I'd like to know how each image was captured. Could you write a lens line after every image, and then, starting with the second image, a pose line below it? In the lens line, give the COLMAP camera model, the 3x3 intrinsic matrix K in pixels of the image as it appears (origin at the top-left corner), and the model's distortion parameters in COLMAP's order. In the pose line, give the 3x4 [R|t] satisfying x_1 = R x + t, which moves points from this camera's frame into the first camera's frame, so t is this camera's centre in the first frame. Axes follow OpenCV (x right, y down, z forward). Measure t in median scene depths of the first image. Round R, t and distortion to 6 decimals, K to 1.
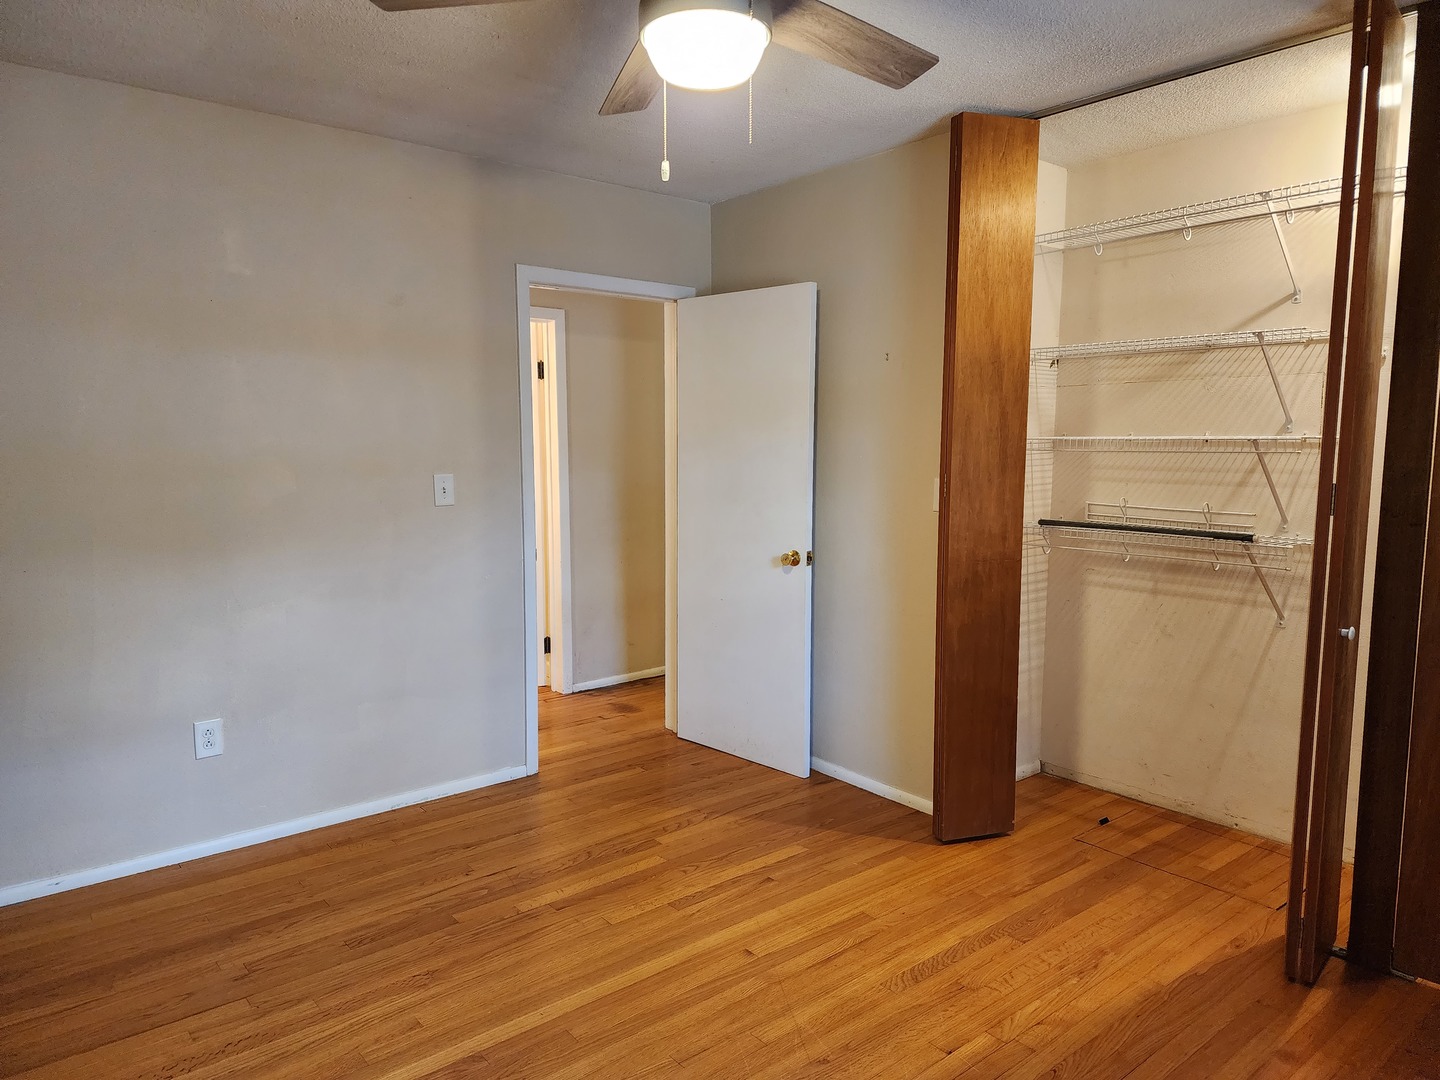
lens RADIAL K [[945.1, 0, 722.0], [0, 945.1, 548.1], [0, 0, 1]] dist [0.019206, -0.013568]
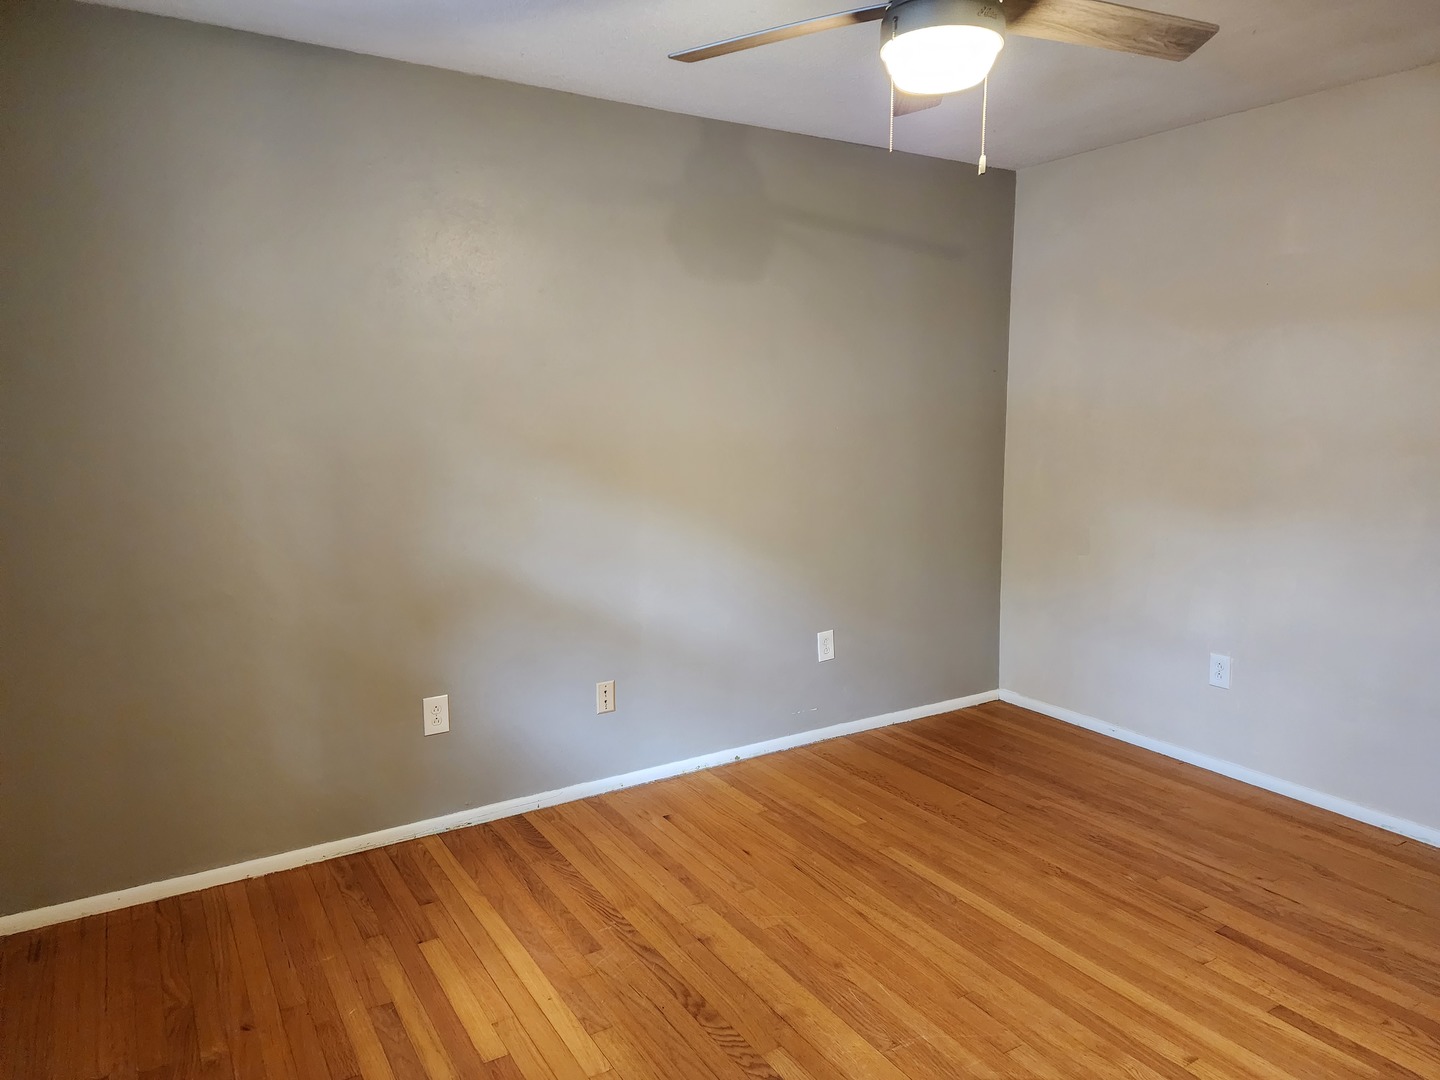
lens RADIAL K [[945.1, 0, 722.2], [0, 945.1, 534.6], [0, 0, 1]] dist [0.019206, -0.013568]
pose [[-0.138709, 0.131416, -0.981575, 0.745080], [-0.107392, 0.983316, 0.146825, -0.075382], [0.984493, 0.125779, -0.122282, 0.606211]]
